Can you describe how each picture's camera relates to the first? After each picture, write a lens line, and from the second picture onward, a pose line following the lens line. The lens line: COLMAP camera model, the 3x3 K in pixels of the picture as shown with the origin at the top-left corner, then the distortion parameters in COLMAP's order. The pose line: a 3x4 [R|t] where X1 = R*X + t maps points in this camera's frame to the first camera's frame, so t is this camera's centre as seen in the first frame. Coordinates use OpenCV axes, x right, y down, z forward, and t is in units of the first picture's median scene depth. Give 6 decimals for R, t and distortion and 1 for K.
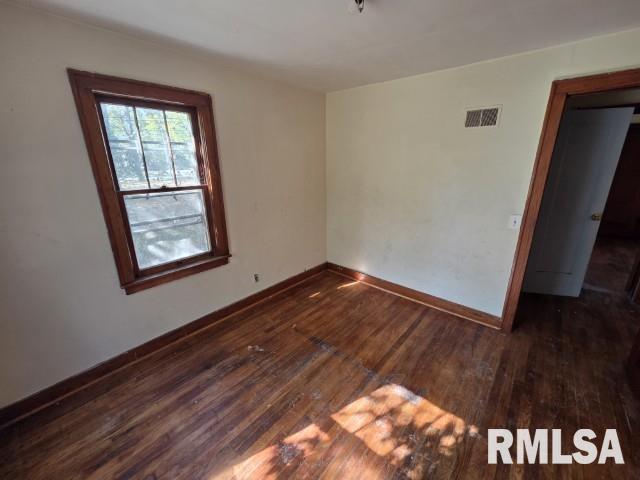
lens RADIAL K [[267.7, 0, 320.9], [0, 267.7, 241.3], [0, 0, 1]] dist [0.002487, -0.000213]
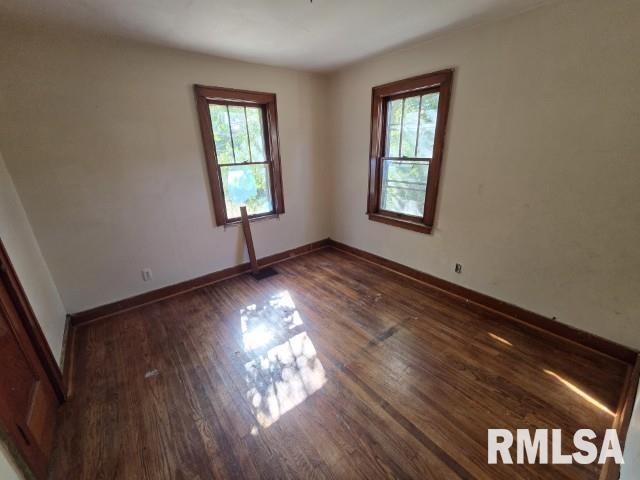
lens RADIAL K [[267.7, 0, 316.3], [0, 267.7, 242.6], [0, 0, 1]] dist [0.002487, -0.000213]
pose [[-0.206631, 0.341161, -0.917013, 0.880564], [-0.257790, 0.885140, 0.387391, -0.222758], [0.943847, 0.316444, -0.094949, 0.825680]]
